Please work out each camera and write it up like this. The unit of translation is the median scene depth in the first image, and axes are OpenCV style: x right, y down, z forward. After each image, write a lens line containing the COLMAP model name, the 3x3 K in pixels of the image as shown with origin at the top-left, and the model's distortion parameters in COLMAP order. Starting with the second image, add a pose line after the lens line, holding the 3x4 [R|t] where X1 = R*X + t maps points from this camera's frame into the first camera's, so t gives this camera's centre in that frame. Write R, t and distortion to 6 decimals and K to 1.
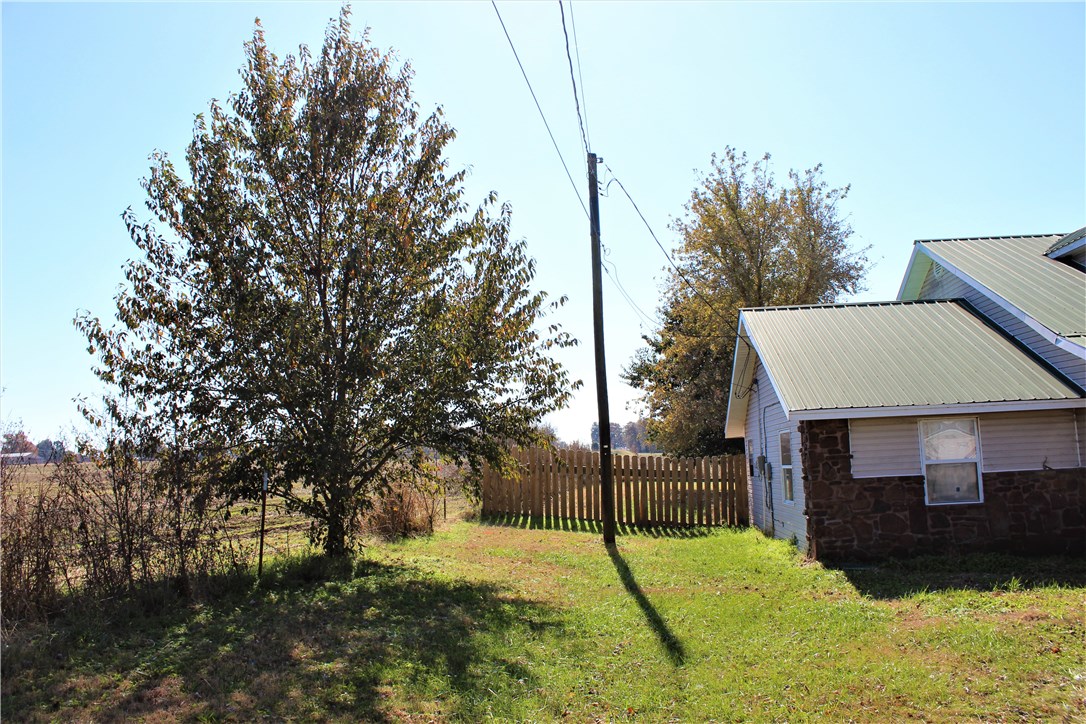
lens RADIAL K [[877.2, 0, 544.0], [0, 877.2, 362.1], [0, 0, 1]] dist [-0.007348, 0.014452]
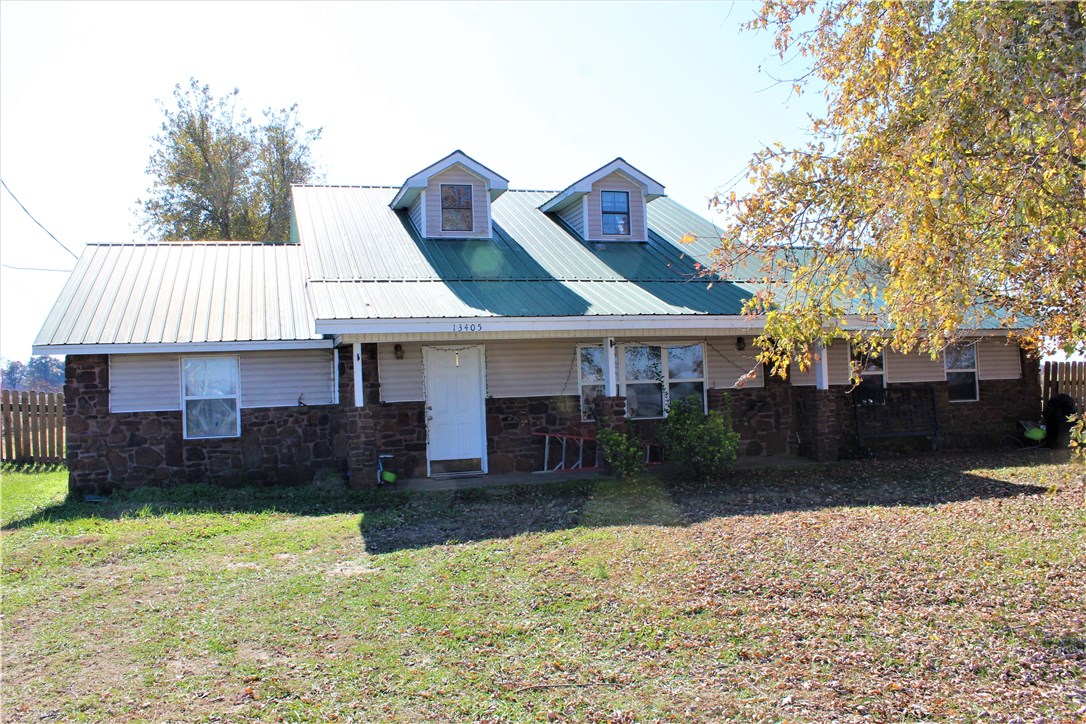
lens RADIAL K [[877.2, 0, 544.1], [0, 877.2, 363.2], [0, 0, 1]] dist [-0.007348, 0.014452]
pose [[0.977411, 0.017259, 0.210640, 0.632836], [-0.031715, 0.997352, 0.065444, -0.007774], [-0.208953, -0.070646, 0.975371, -0.095210]]
